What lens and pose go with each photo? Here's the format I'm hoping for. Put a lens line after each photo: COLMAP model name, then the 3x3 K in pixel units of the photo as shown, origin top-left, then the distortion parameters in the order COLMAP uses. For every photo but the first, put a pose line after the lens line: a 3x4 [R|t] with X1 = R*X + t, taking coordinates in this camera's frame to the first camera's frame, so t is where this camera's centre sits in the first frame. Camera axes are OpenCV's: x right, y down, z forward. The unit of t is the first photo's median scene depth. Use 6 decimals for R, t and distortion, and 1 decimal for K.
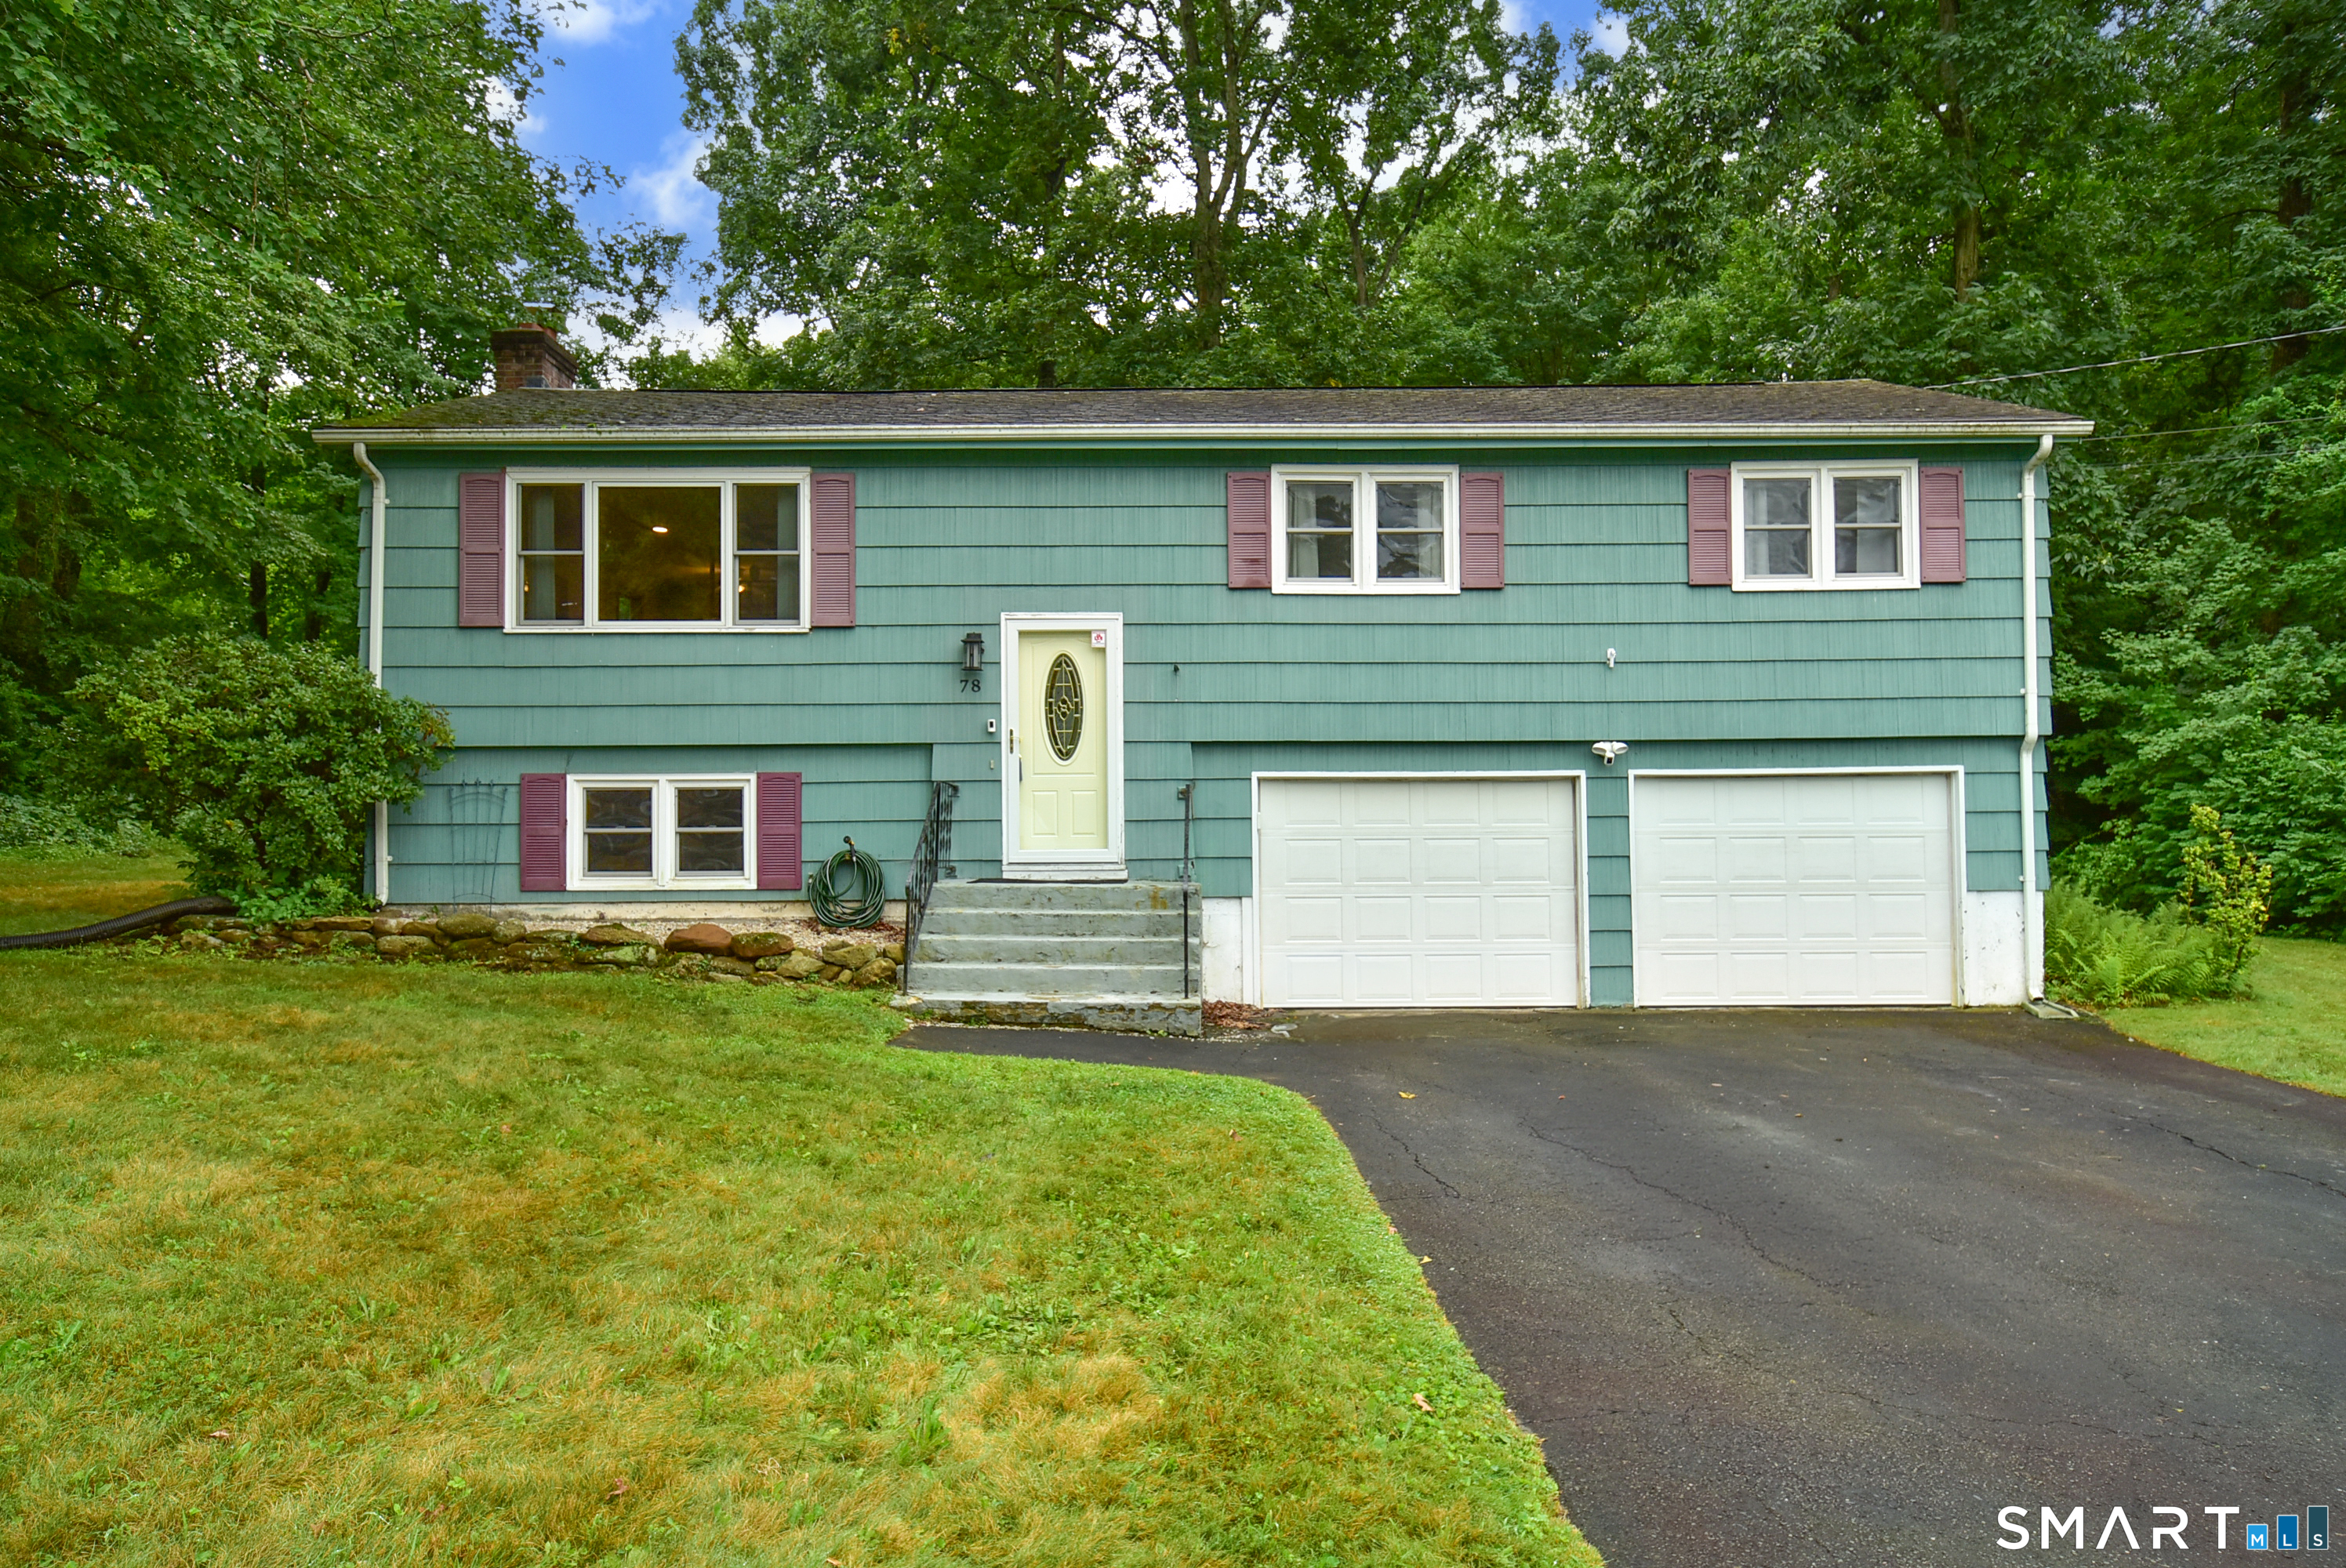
lens RADIAL K [[1586.9, 0, 1171.6], [0, 1586.9, 800.2], [0, 0, 1]] dist [0.012740, -0.008601]
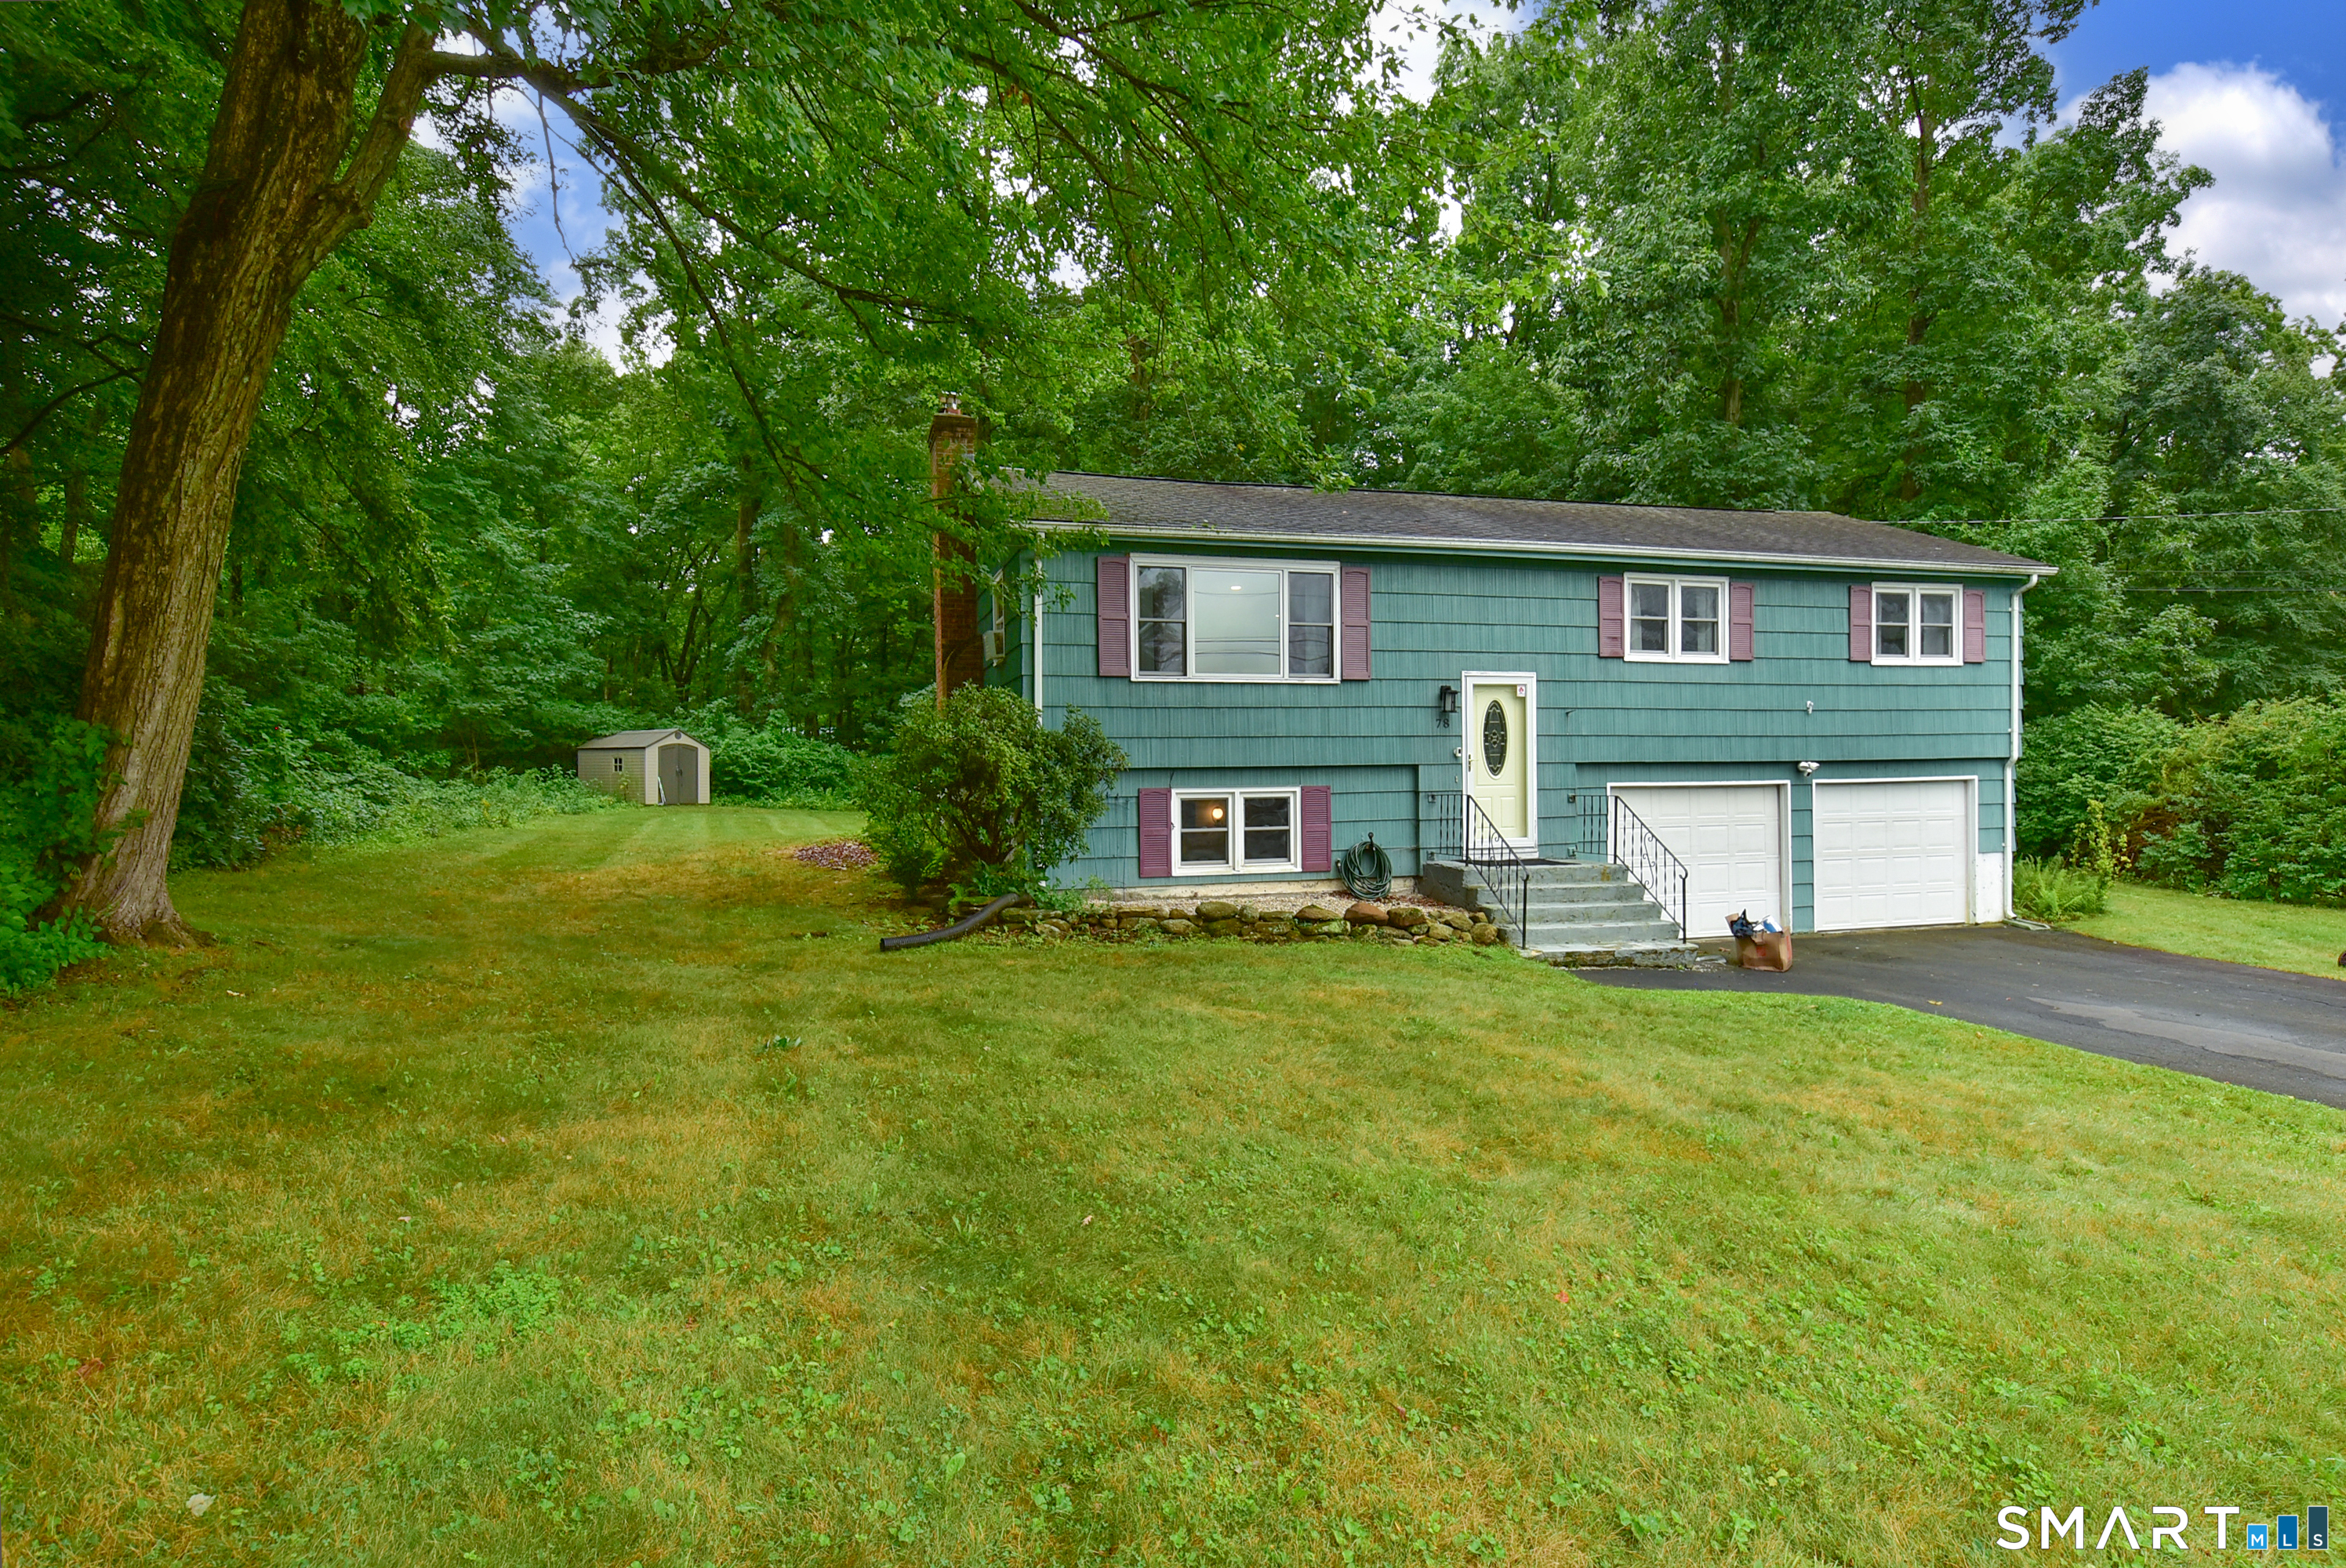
lens RADIAL K [[1286.4, 0, 1165.4], [0, 1286.4, 805.2], [0, 0, 1]] dist [-0.003670, -0.016693]
pose [[0.961640, -0.010384, 0.274117, -0.669640], [-0.003033, 0.998820, 0.048476, -0.053806], [-0.274297, -0.047448, 0.960474, -0.027477]]
